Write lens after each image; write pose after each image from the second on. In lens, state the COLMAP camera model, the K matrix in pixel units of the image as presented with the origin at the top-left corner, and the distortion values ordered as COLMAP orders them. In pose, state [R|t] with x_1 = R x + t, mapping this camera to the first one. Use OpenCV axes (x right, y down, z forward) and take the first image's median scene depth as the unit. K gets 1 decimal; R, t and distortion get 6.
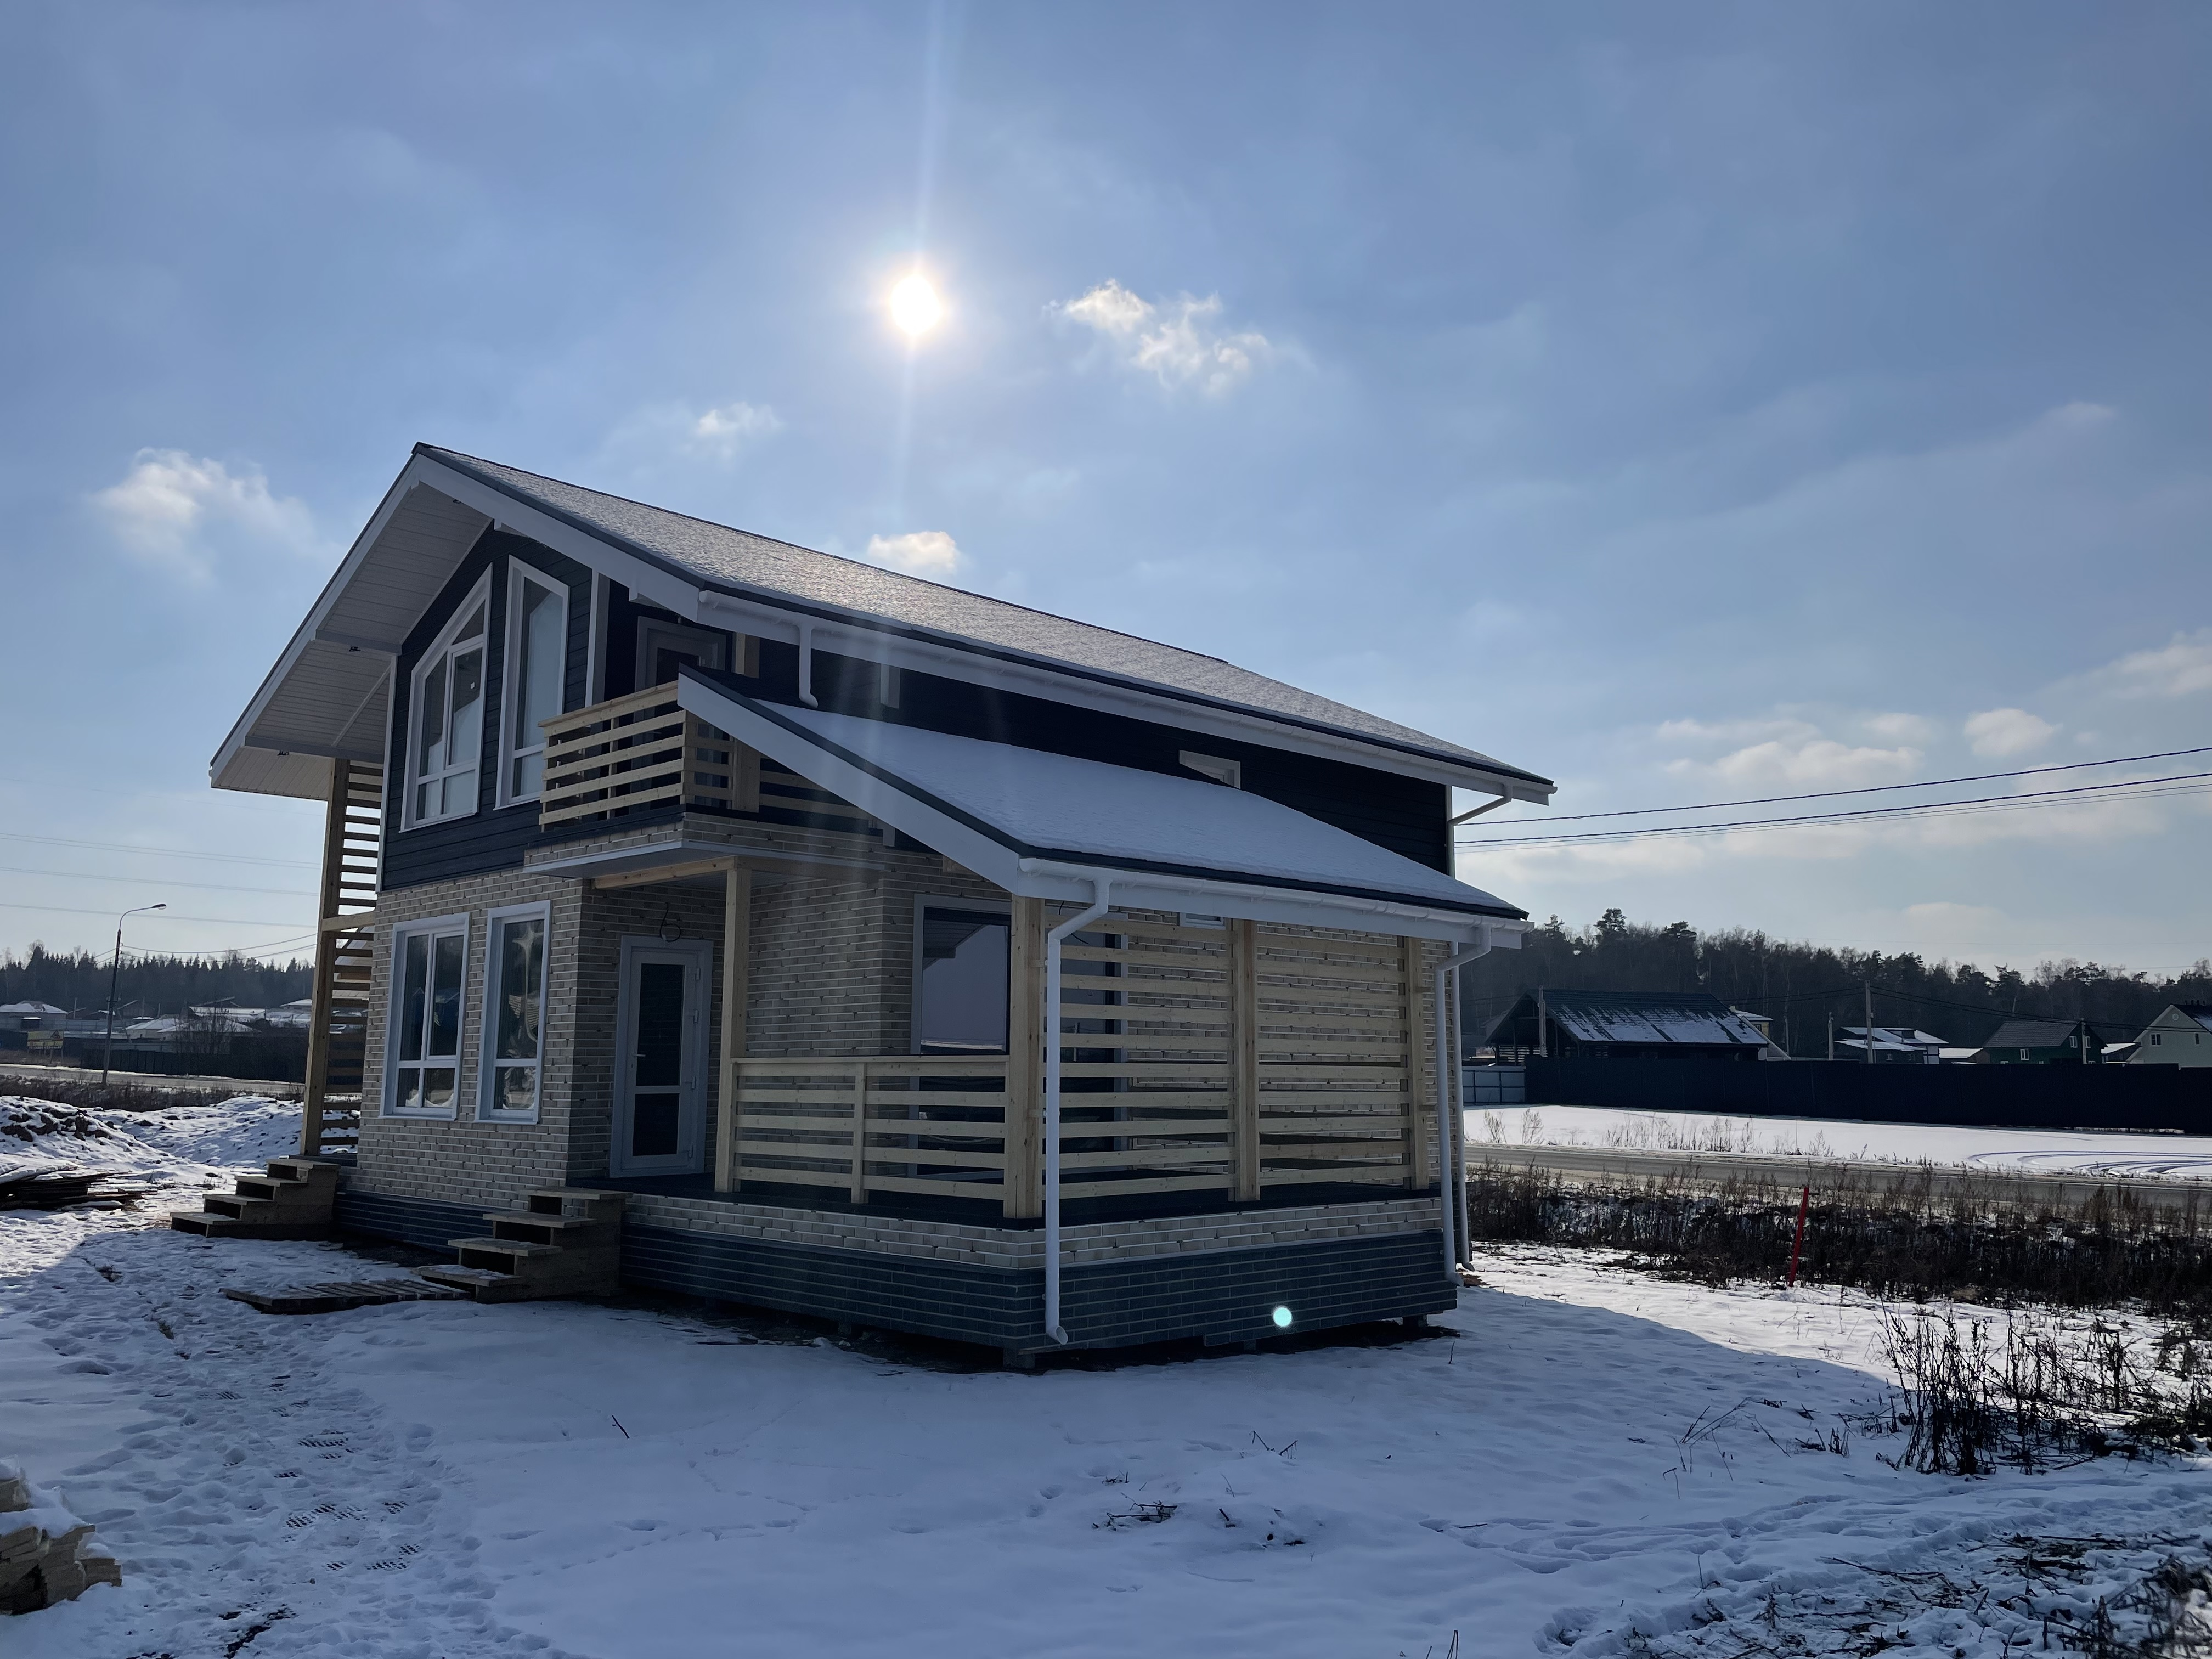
lens RADIAL K [[1698.5, 0, 1114.6], [0, 1698.5, 808.9], [0, 0, 1]] dist [0.079137, -0.098548]
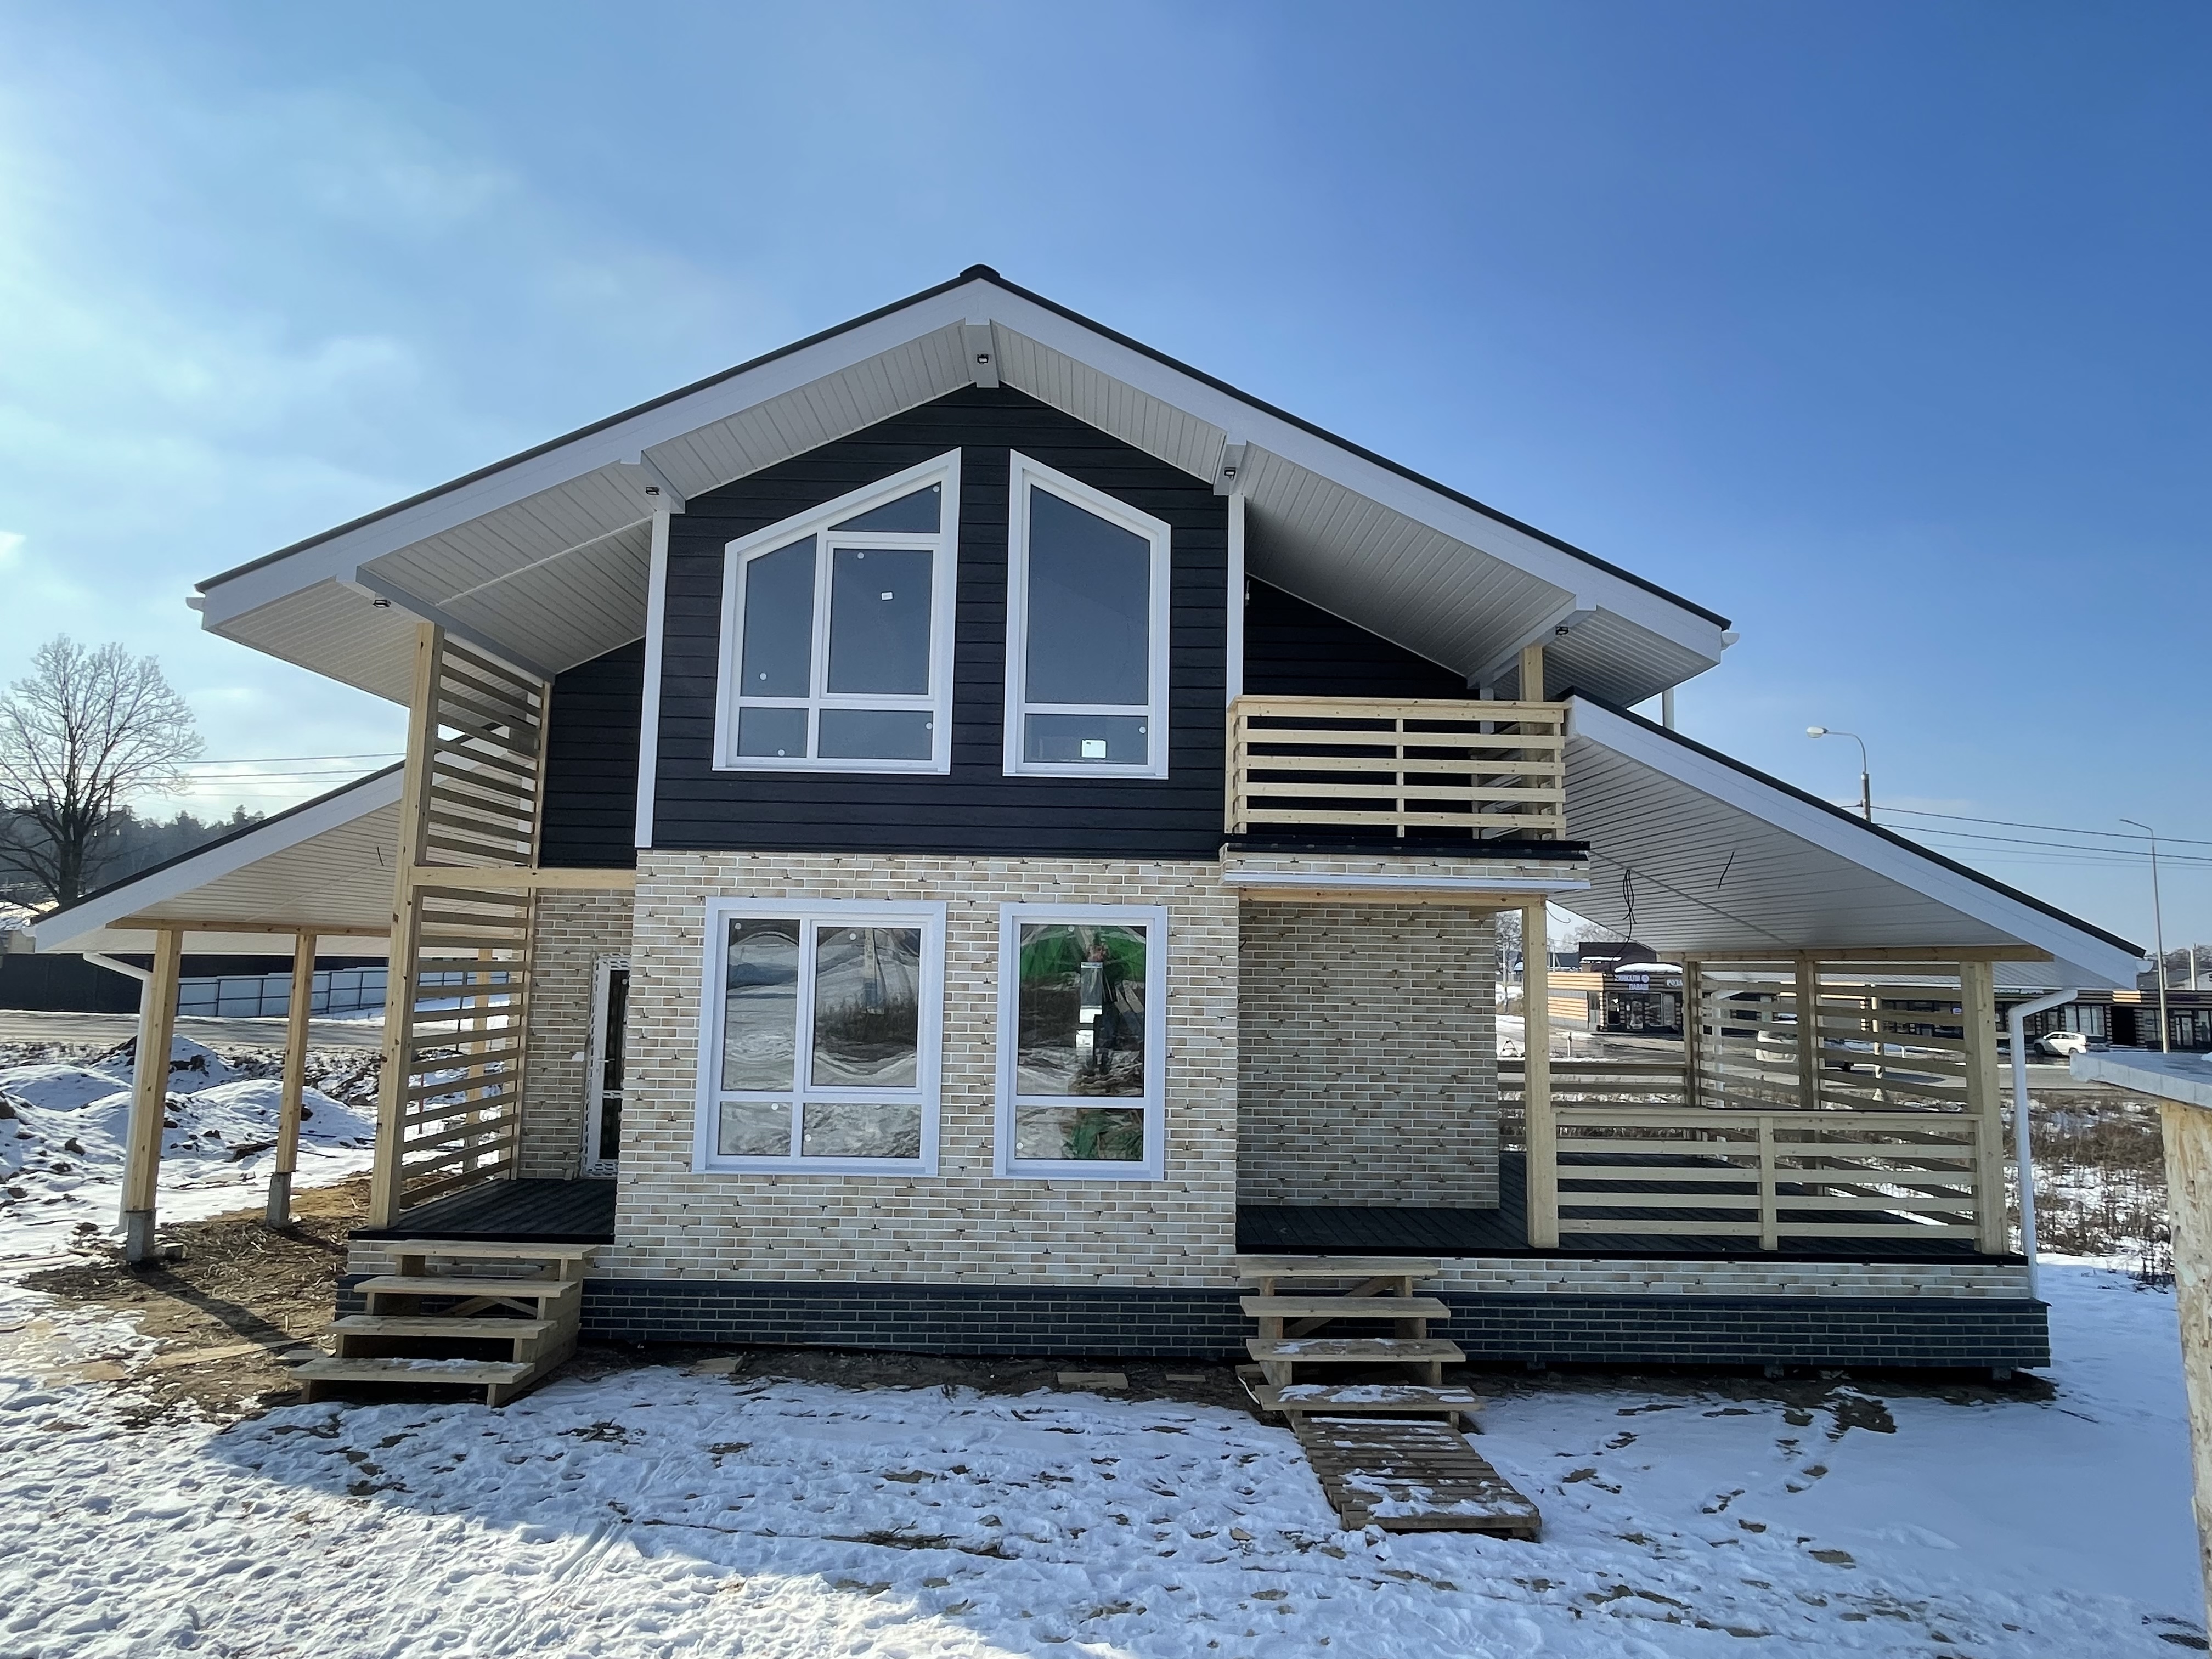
lens RADIAL K [[1188.9, 0, 1125.2], [0, 1188.9, 844.8], [0, 0, 1]] dist [-0.002333, -0.000922]
pose [[0.690465, 0.079520, 0.718981, -0.795420], [-0.128205, 0.991657, 0.013441, 0.019661], [-0.711914, -0.101457, 0.694900, 0.653626]]
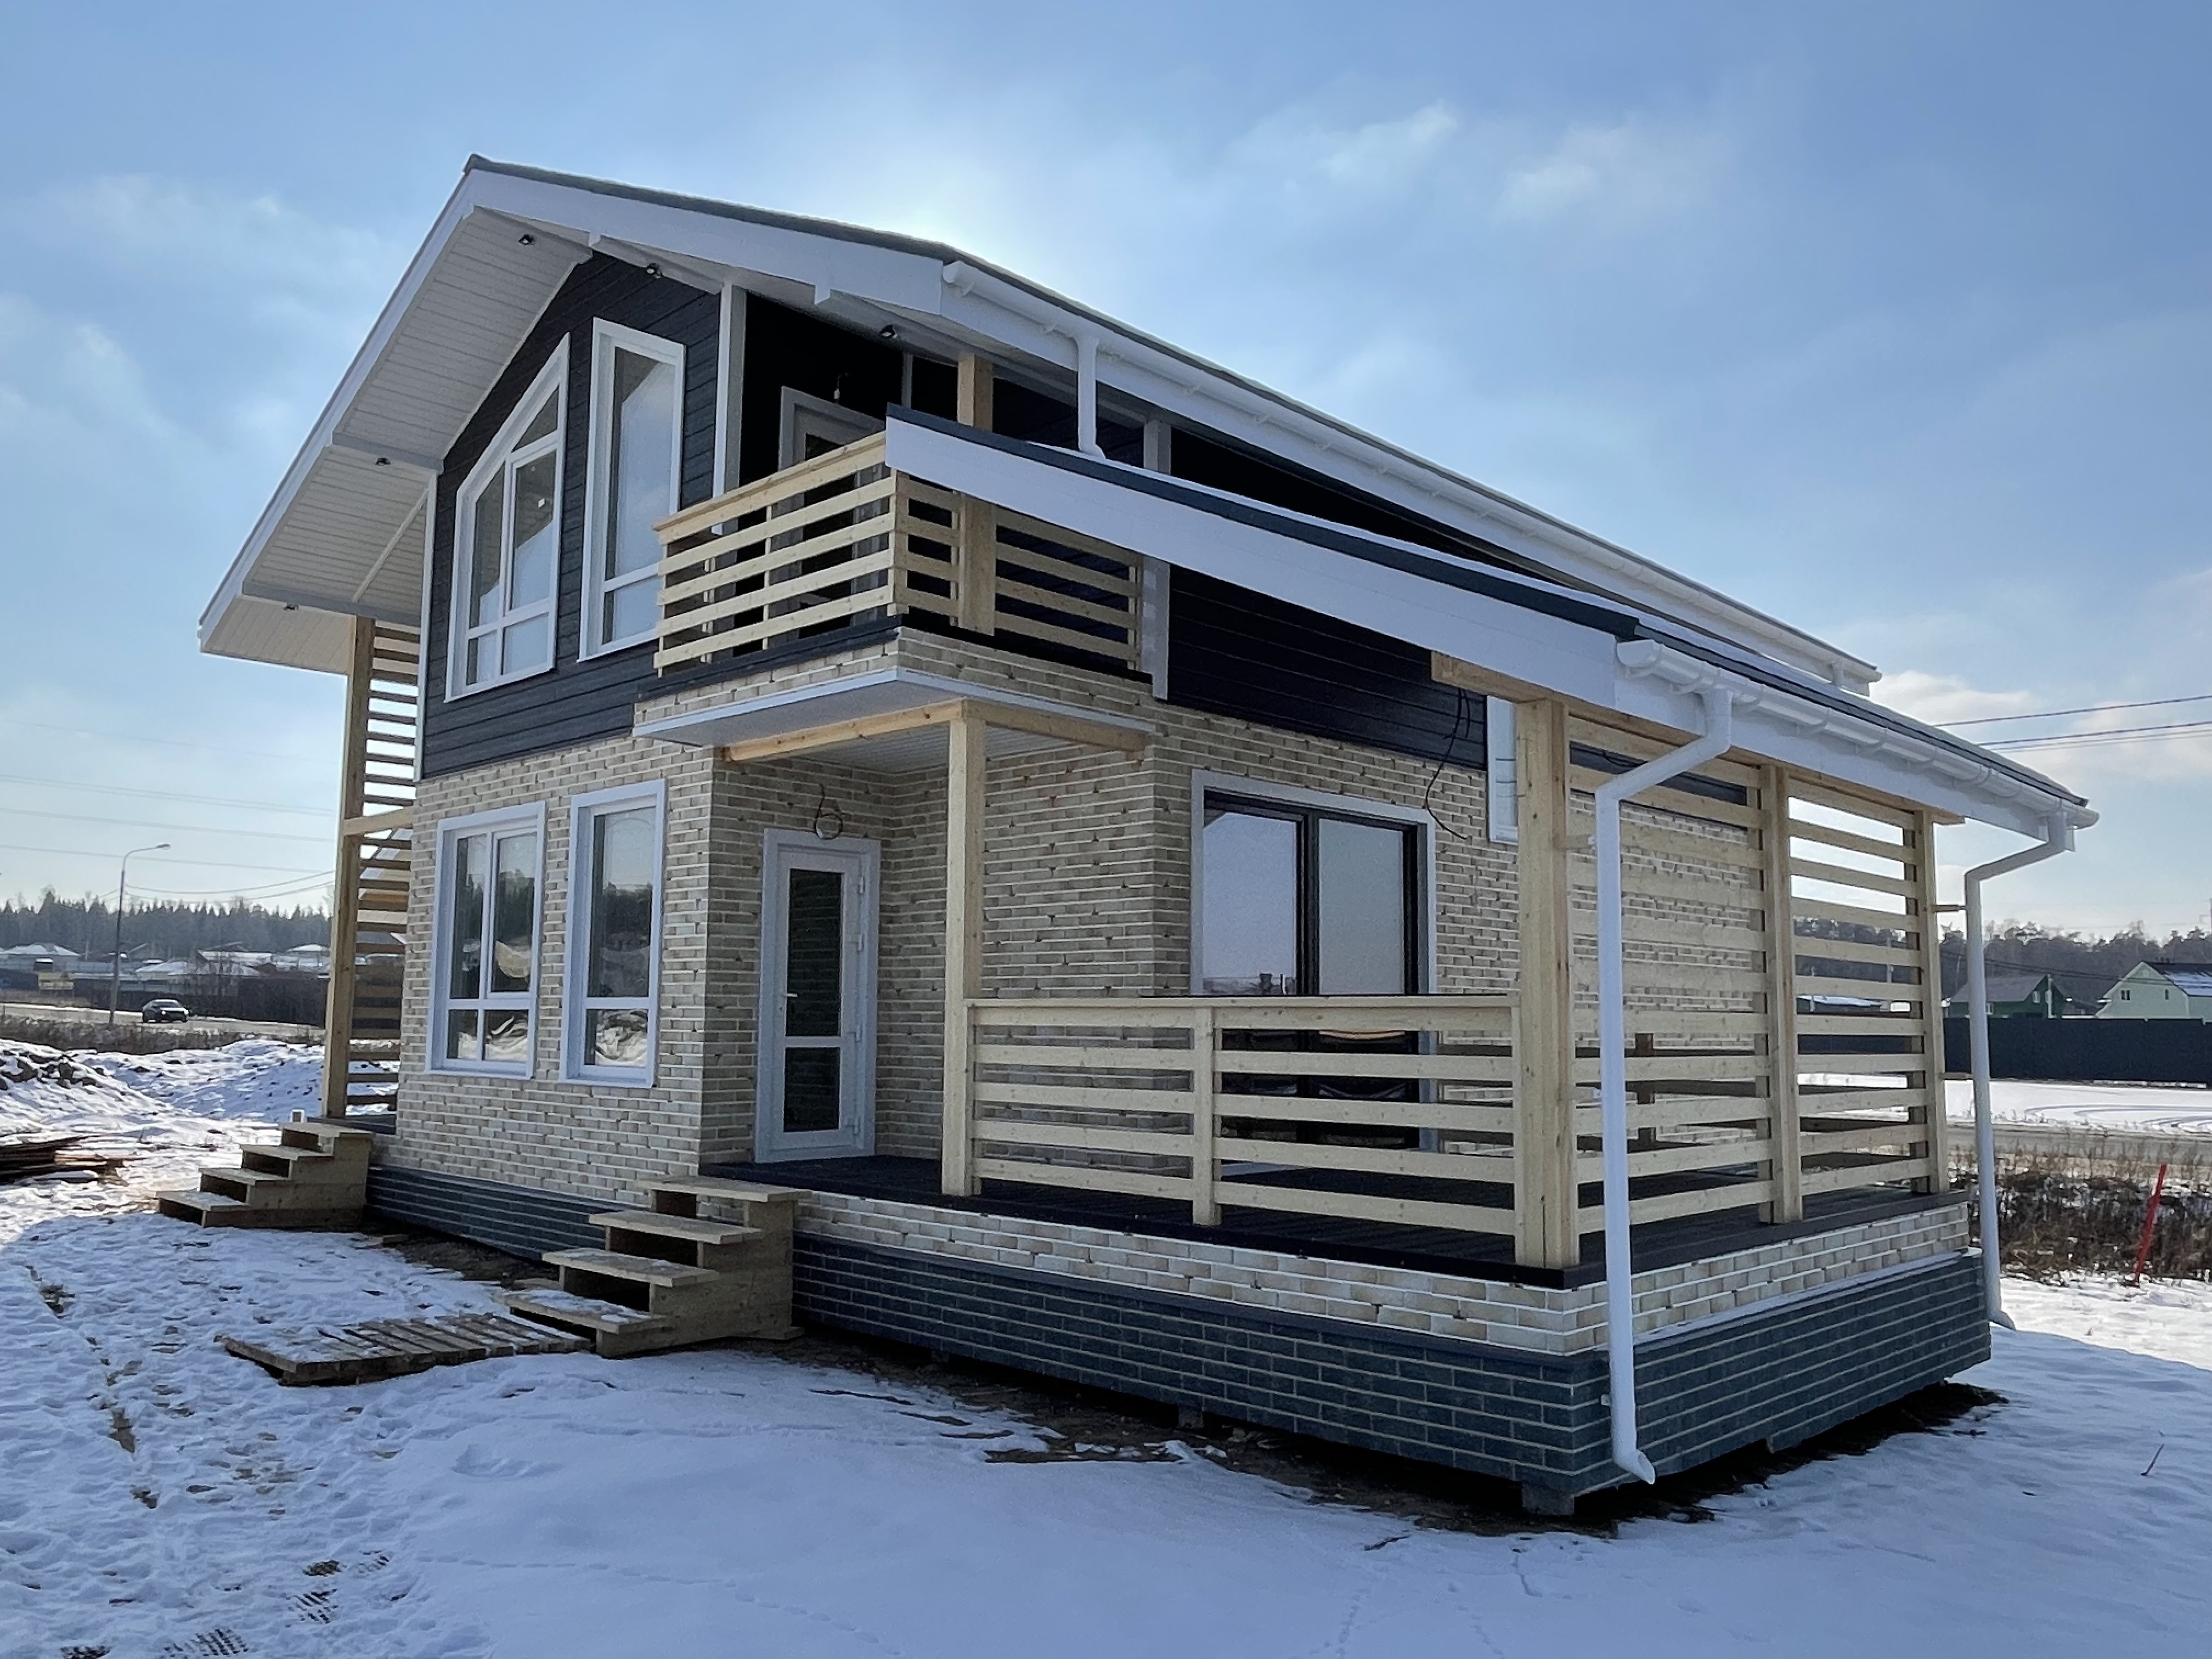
lens RADIAL K [[1648.5, 0, 1115.8], [0, 1648.5, 849.5], [0, 0, 1]] dist [-0.011360, 0.013570]
pose [[0.999810, 0.008814, 0.017413, -0.159909], [-0.009640, 0.998805, 0.047911, 0.050488], [-0.016970, -0.048070, 0.998700, 0.320542]]
